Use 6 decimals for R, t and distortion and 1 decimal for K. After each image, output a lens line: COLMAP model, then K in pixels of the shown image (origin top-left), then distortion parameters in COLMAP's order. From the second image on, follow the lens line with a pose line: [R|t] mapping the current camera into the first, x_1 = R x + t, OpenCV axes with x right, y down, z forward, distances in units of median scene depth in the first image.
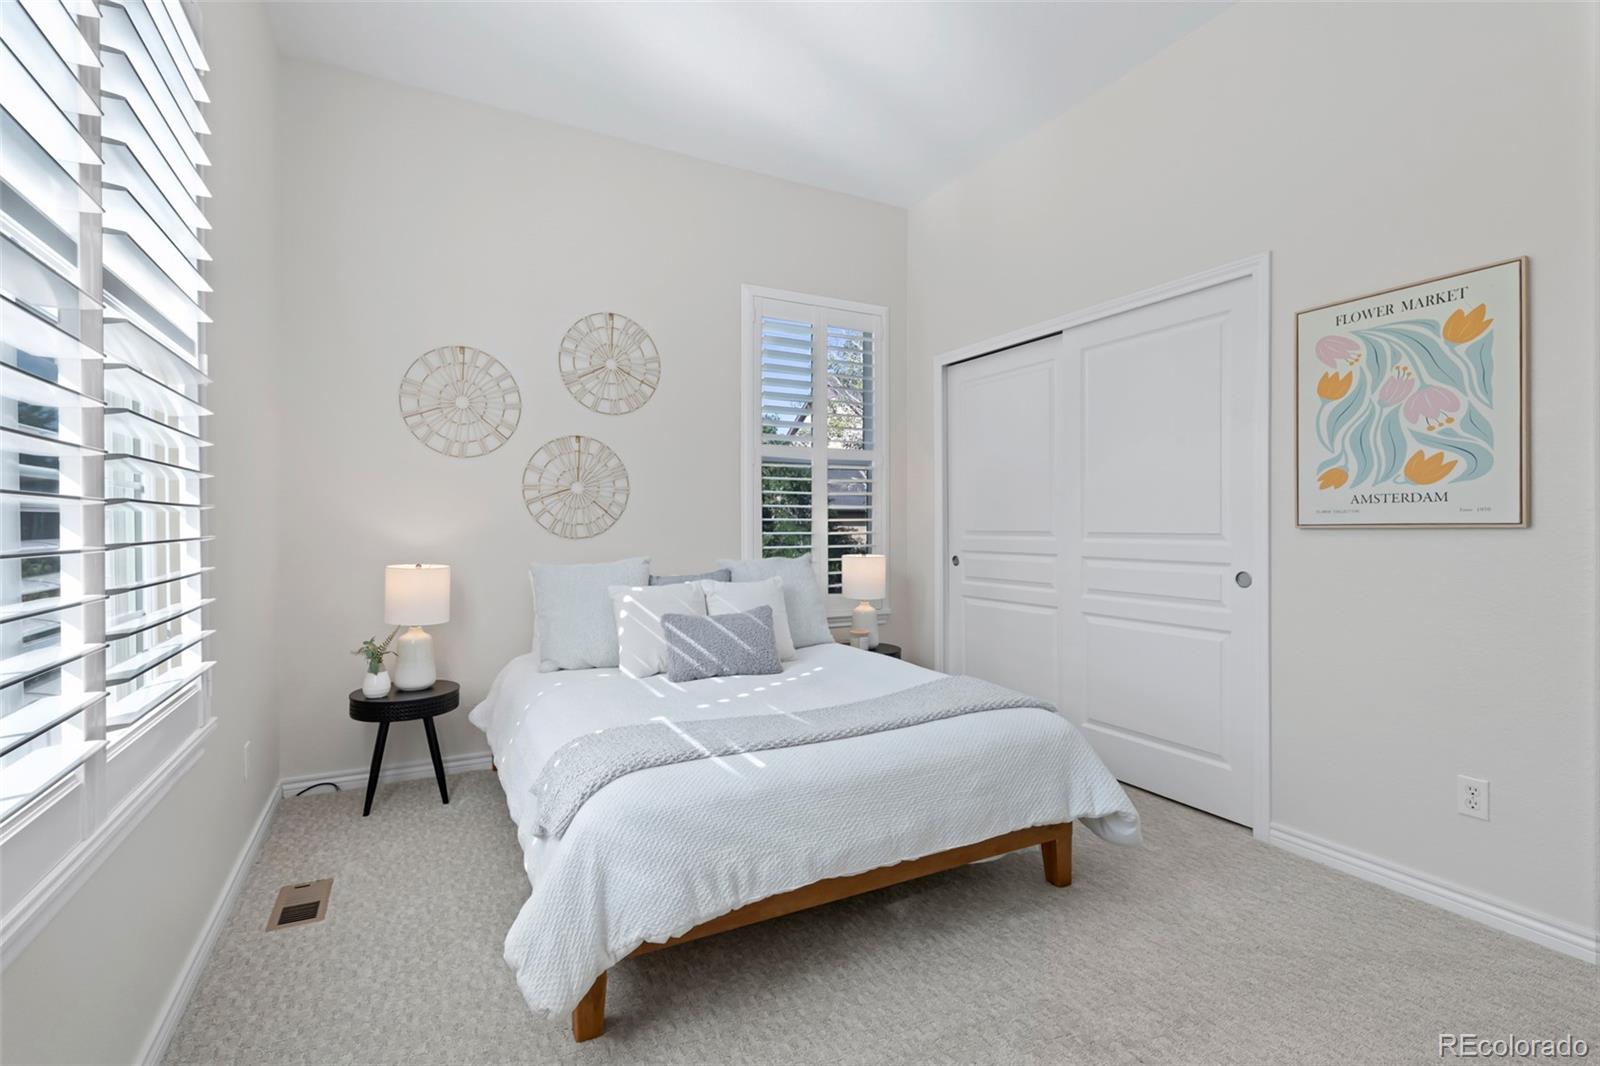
lens RADIAL K [[734.7, 0, 808.1], [0, 734.7, 534.2], [0, 0, 1]] dist [0.010236, -0.000444]
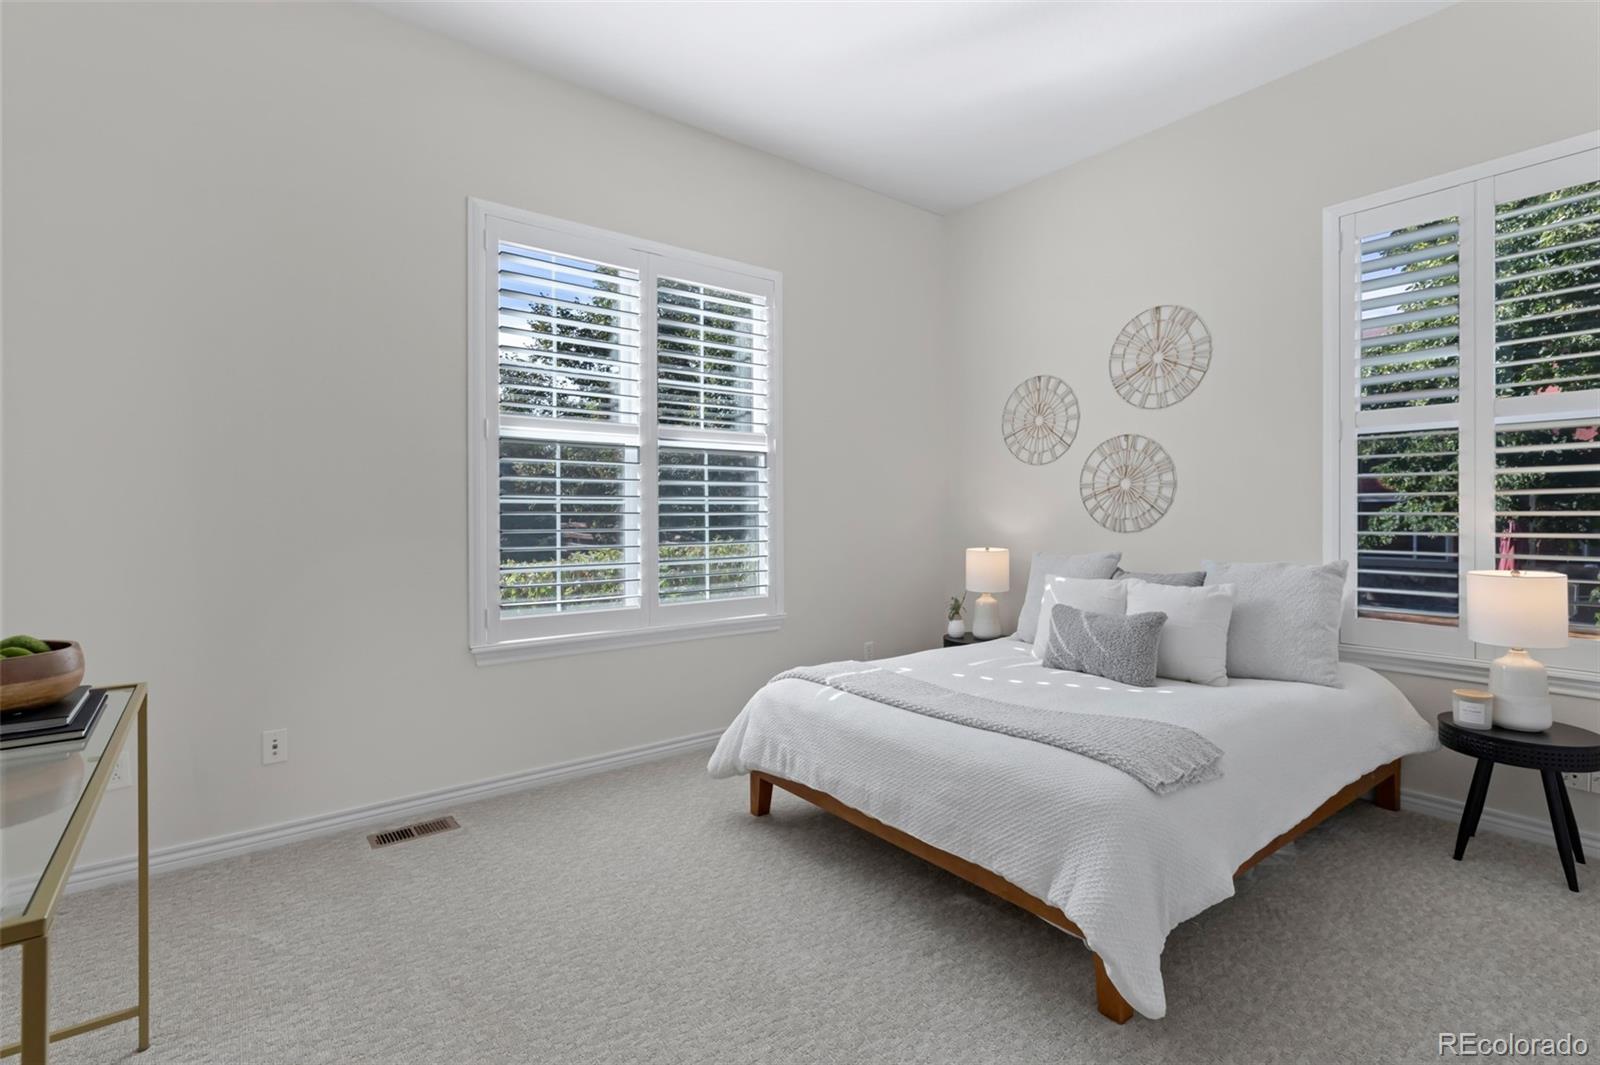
lens RADIAL K [[734.7, 0, 809.7], [0, 734.7, 521.1], [0, 0, 1]] dist [0.010236, -0.000444]
pose [[0.184206, 0.001084, -0.982887, 0.636164], [-0.023008, 0.999730, -0.003210, 0.003249], [0.982618, 0.023205, 0.184181, 0.369291]]
